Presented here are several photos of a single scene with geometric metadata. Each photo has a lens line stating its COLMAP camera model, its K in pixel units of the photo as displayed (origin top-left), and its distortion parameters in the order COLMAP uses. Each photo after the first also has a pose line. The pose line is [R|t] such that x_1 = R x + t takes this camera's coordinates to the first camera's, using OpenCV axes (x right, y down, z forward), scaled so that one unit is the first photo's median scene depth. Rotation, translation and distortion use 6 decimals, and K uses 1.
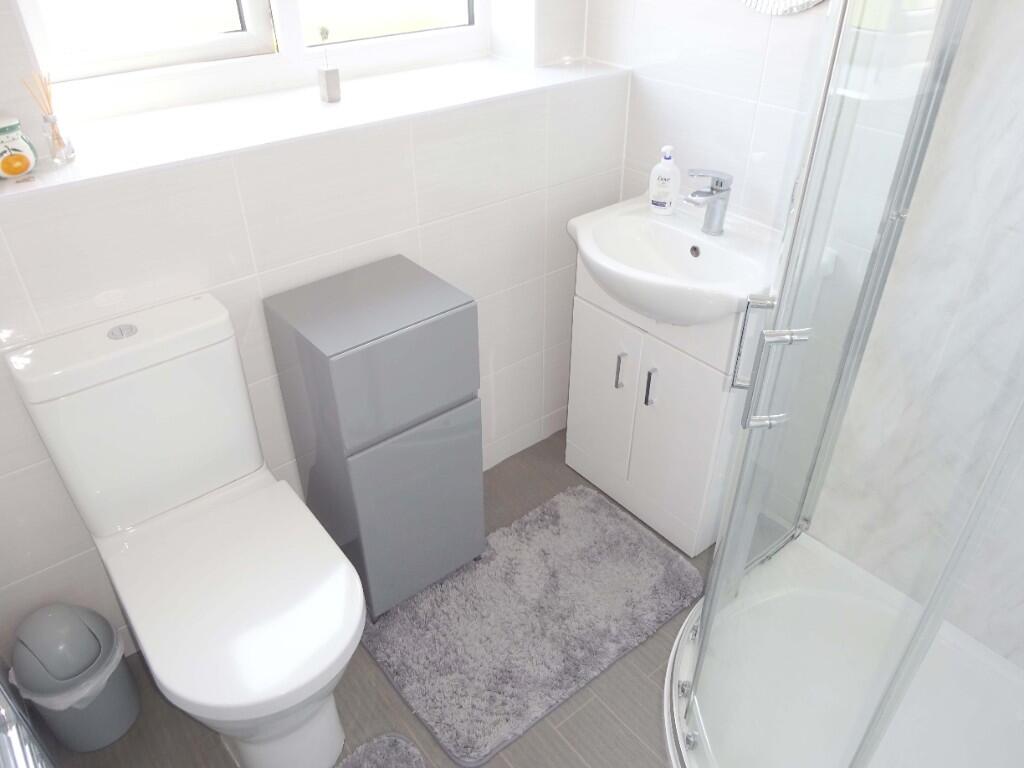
lens RADIAL K [[747.7, 0, 509.9], [0, 747.7, 384.8], [0, 0, 1]] dist [-0.012056, -0.000572]
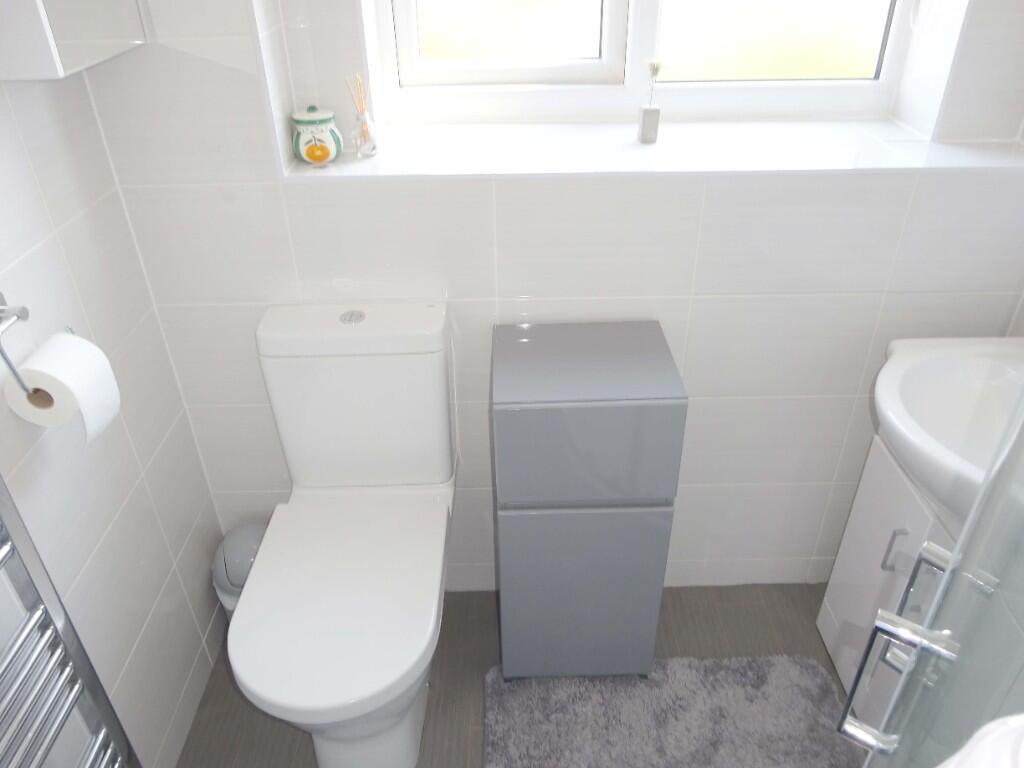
lens RADIAL K [[747.7, 0, 512.7], [0, 747.7, 380.7], [0, 0, 1]] dist [-0.012056, -0.000572]
pose [[0.781651, 0.324741, -0.532508, 0.209099], [-0.341559, 0.937235, 0.070194, -0.108085], [0.521881, 0.127016, 0.843509, 0.167568]]
